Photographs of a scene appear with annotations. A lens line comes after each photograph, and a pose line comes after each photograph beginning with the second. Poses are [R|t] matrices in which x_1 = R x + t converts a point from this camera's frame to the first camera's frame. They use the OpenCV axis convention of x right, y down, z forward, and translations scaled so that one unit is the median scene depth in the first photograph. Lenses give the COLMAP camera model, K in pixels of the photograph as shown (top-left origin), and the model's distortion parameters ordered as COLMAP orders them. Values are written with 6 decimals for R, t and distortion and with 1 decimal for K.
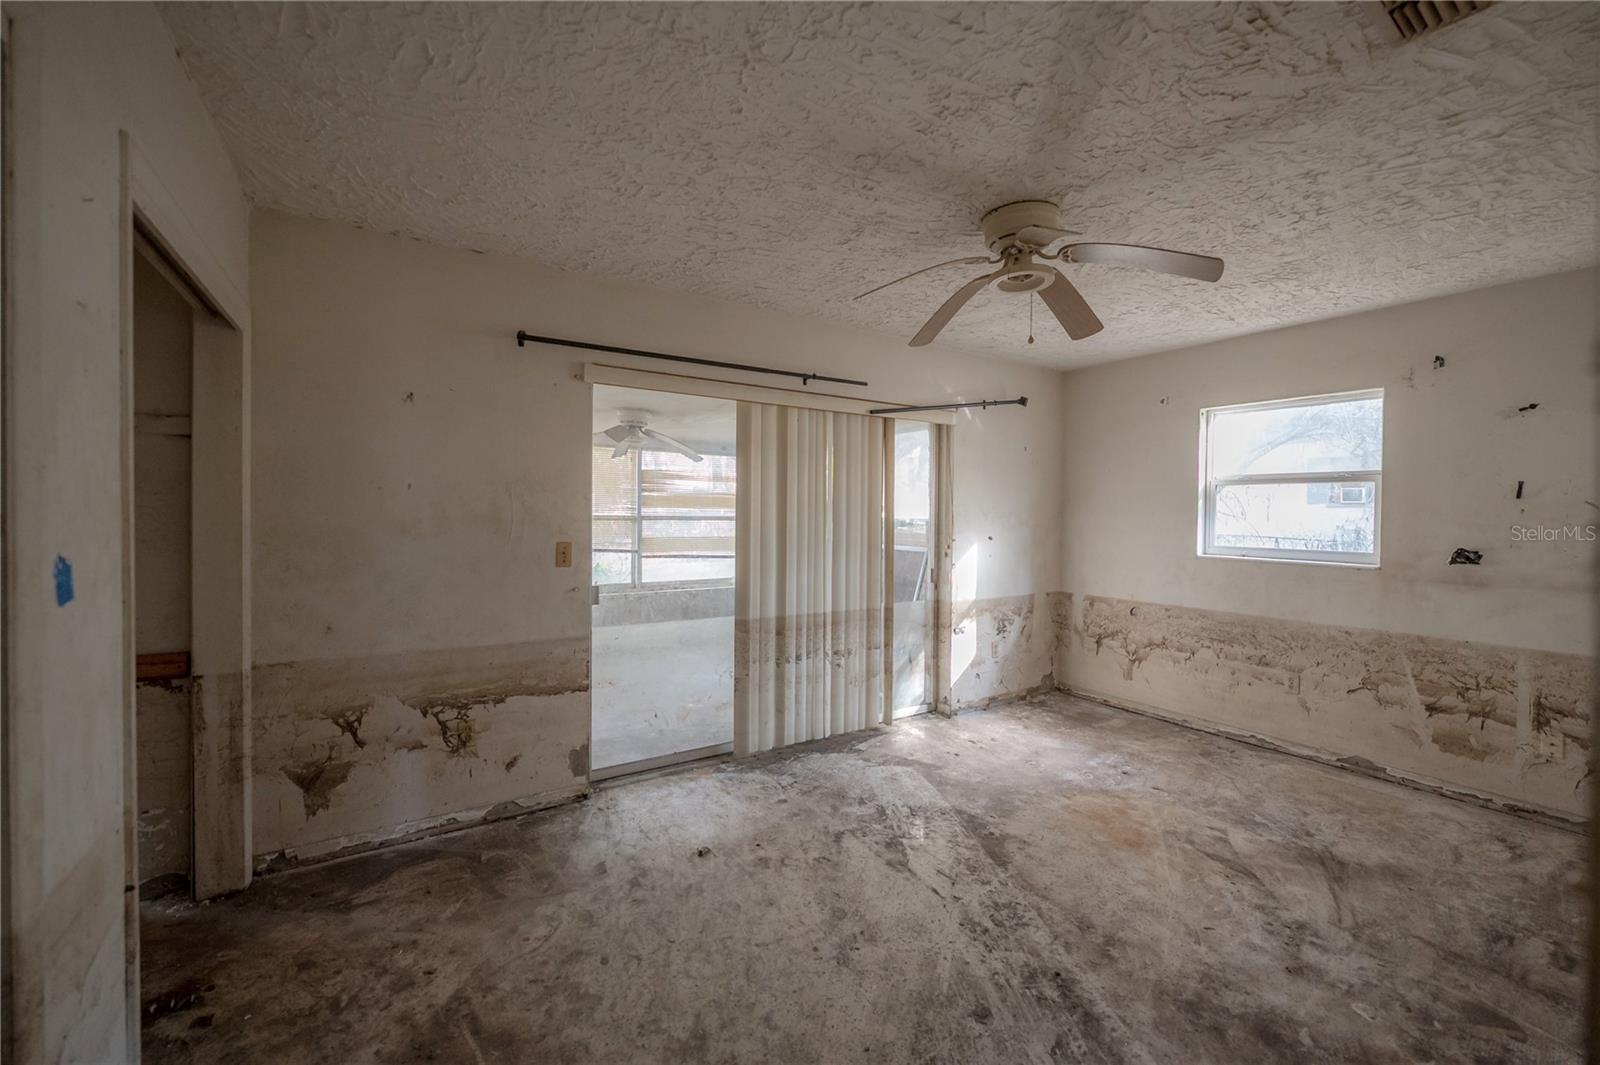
lens RADIAL K [[644.0, 0, 799.0], [0, 644.0, 527.3], [0, 0, 1]] dist [-0.005906, -0.000029]
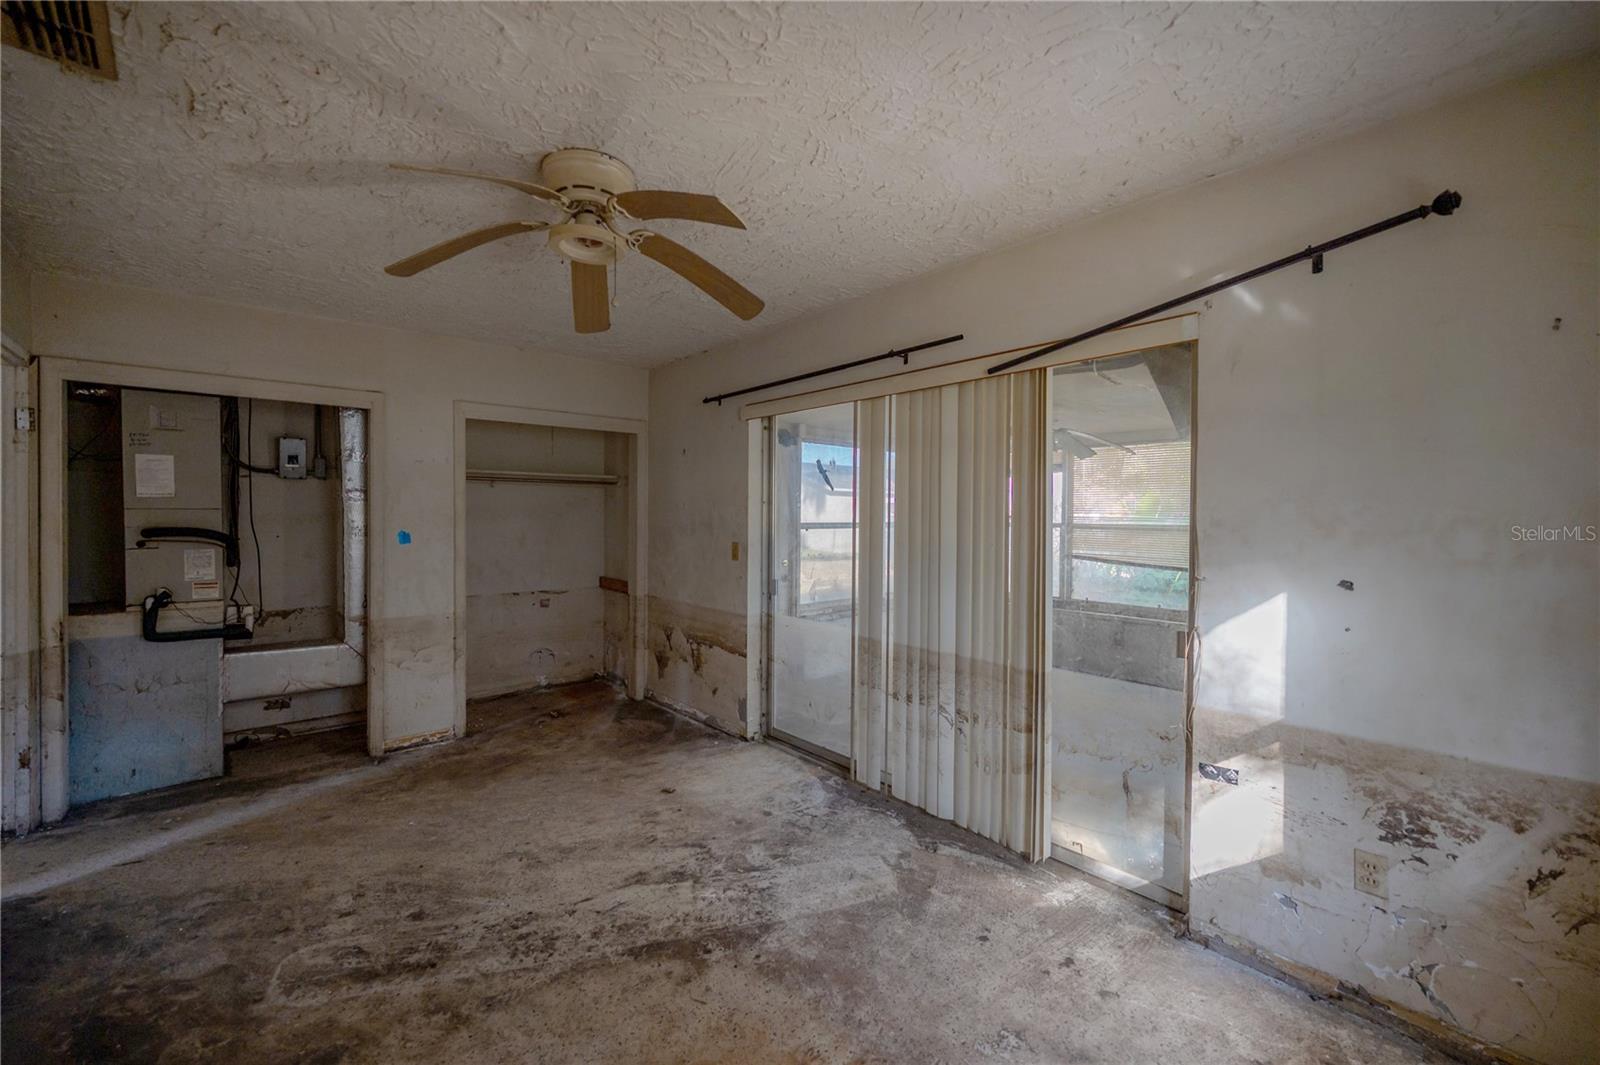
lens RADIAL K [[644.0, 0, 799.0], [0, 644.0, 527.3], [0, 0, 1]] dist [-0.005906, -0.000029]
pose [[0.145871, 0.010099, -0.989252, 1.031784], [-0.025705, 0.999649, 0.006415, -0.020558], [0.988970, 0.024493, 0.146079, 0.971592]]
